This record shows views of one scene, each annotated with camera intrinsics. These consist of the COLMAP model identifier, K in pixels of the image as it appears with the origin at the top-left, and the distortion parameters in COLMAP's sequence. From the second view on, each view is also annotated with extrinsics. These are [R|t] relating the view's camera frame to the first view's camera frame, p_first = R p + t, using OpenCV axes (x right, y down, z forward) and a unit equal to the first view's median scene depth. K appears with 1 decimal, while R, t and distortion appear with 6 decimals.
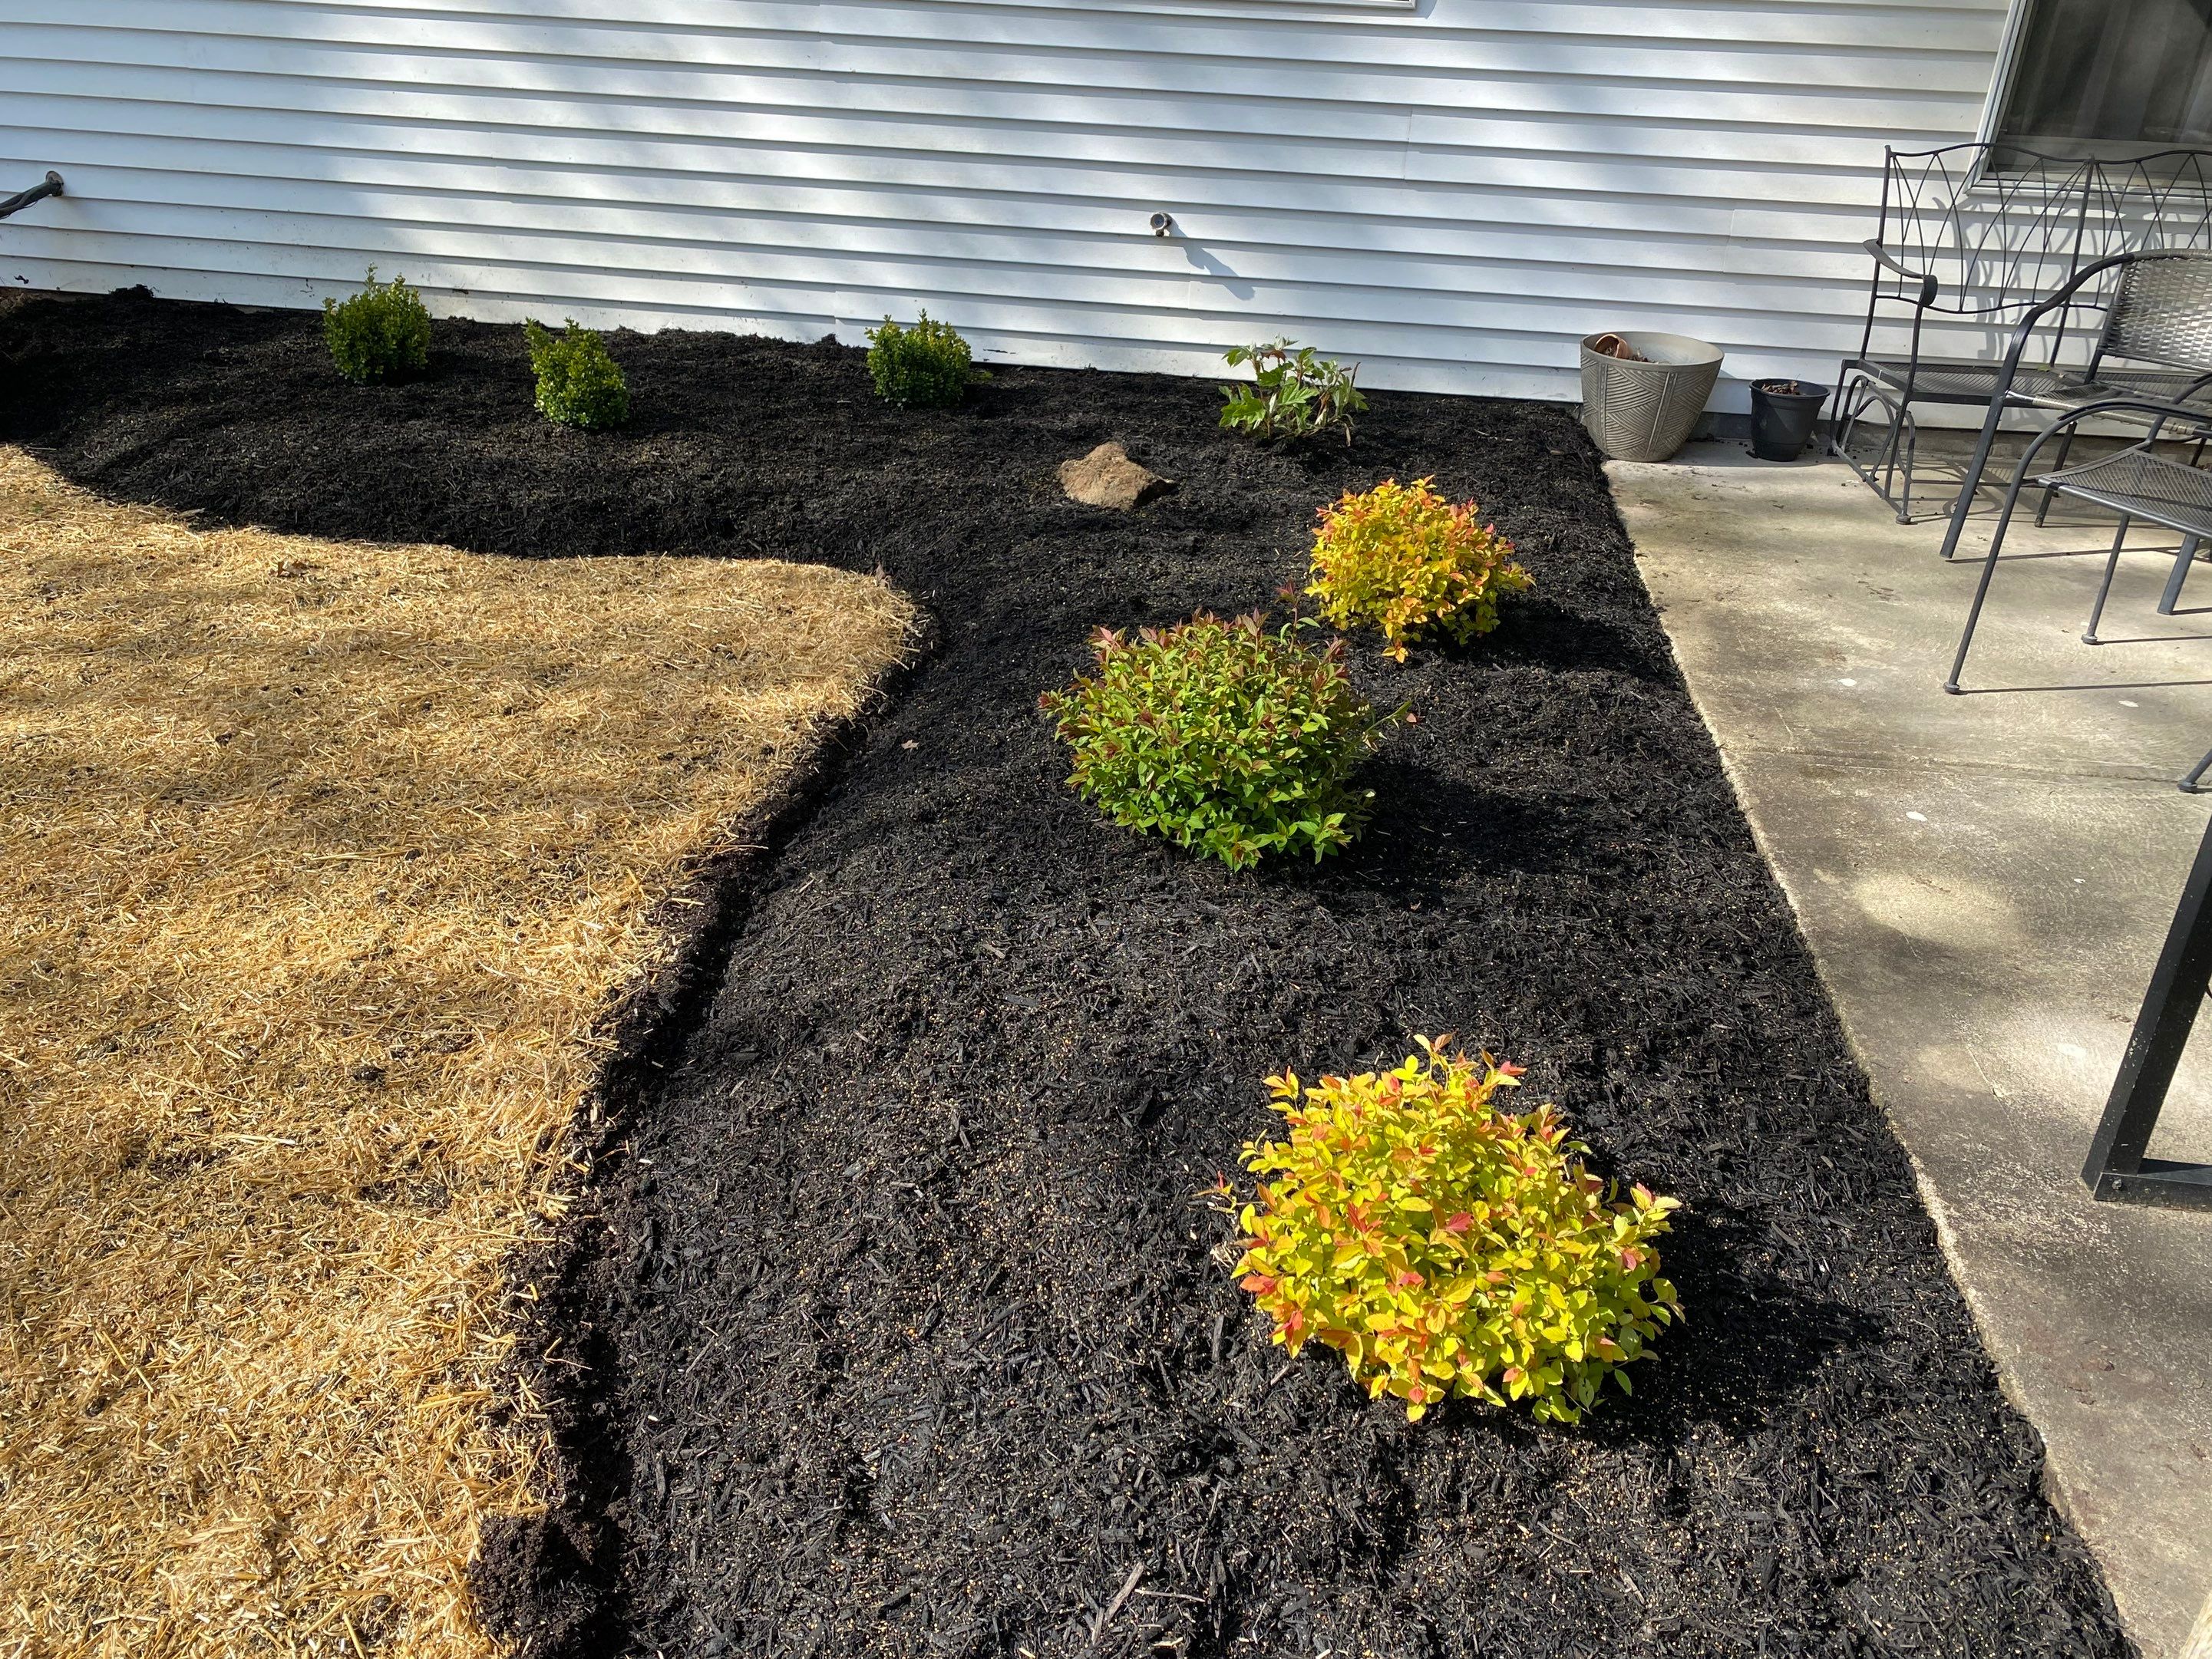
lens RADIAL K [[1711.1, 0, 1106.0], [0, 1711.1, 829.5], [0, 0, 1]] dist [-0.003441, -0.006091]
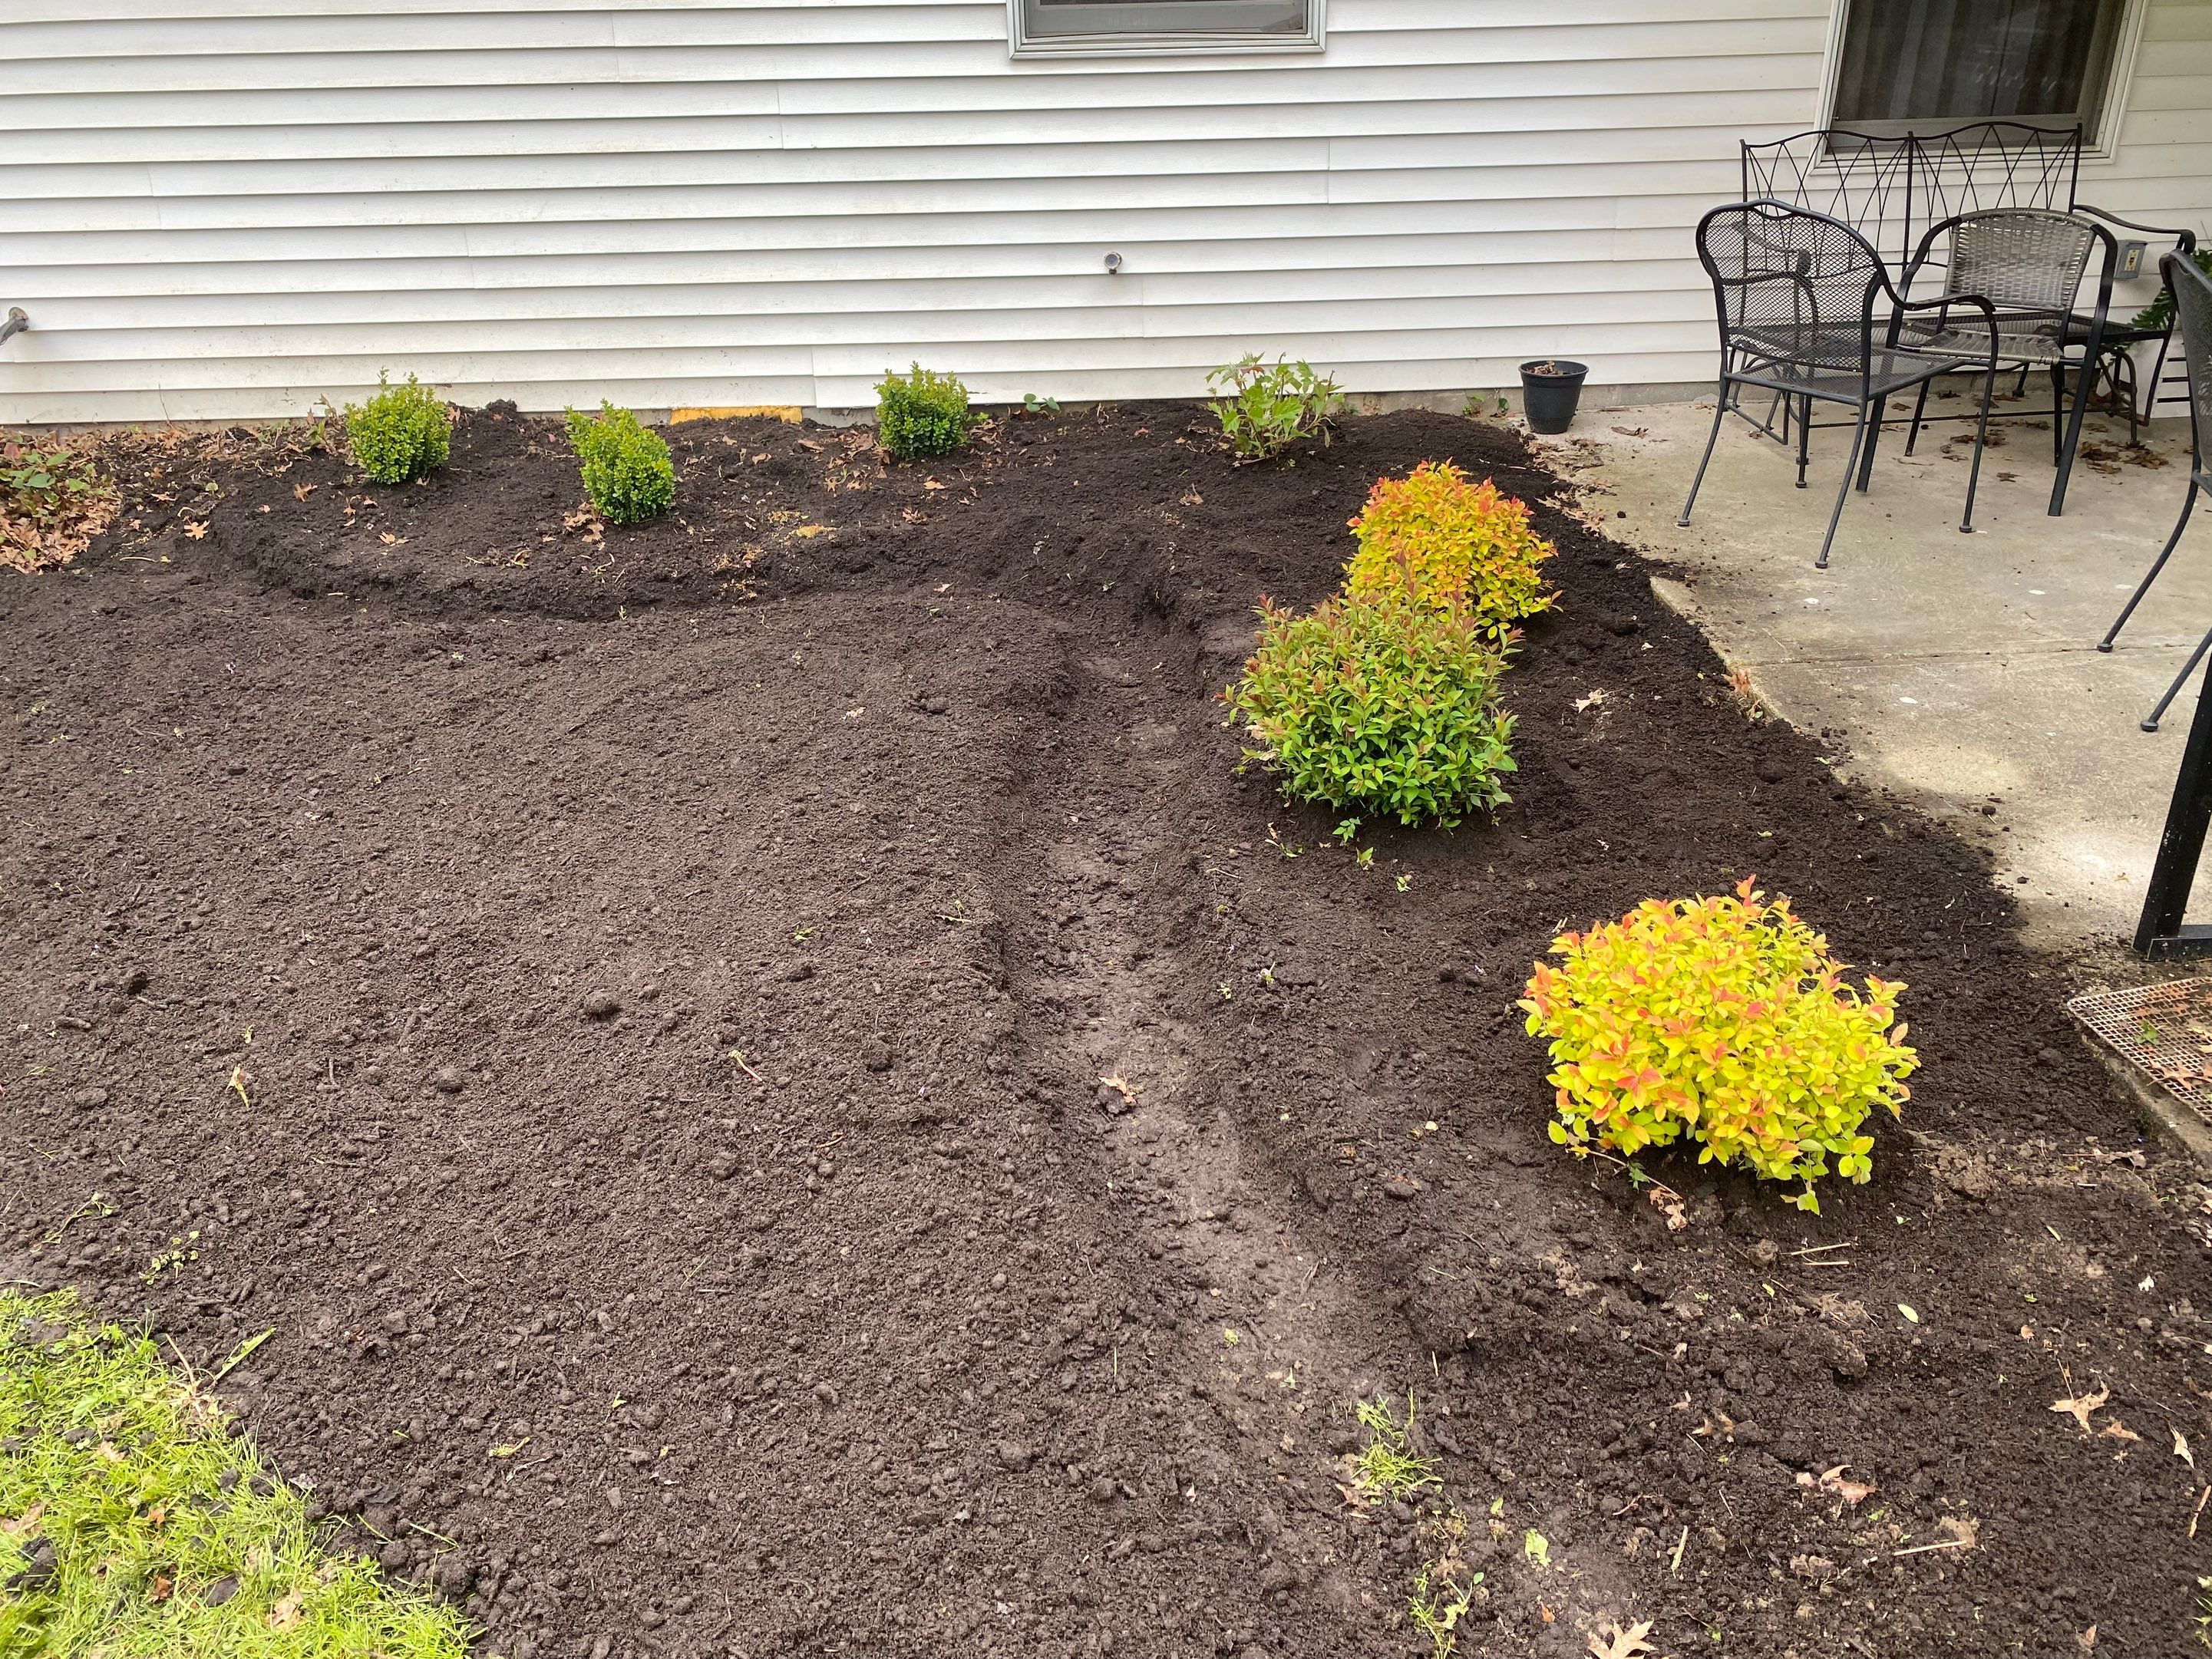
lens RADIAL K [[1714.7, 0, 1106.0], [0, 1714.7, 829.5], [0, 0, 1]] dist [-0.006599, -0.007783]
pose [[0.985938, -0.124736, 0.111209, -0.146781], [0.126758, 0.991870, -0.011271, 0.016257], [-0.108899, 0.025210, 0.993733, -0.078622]]
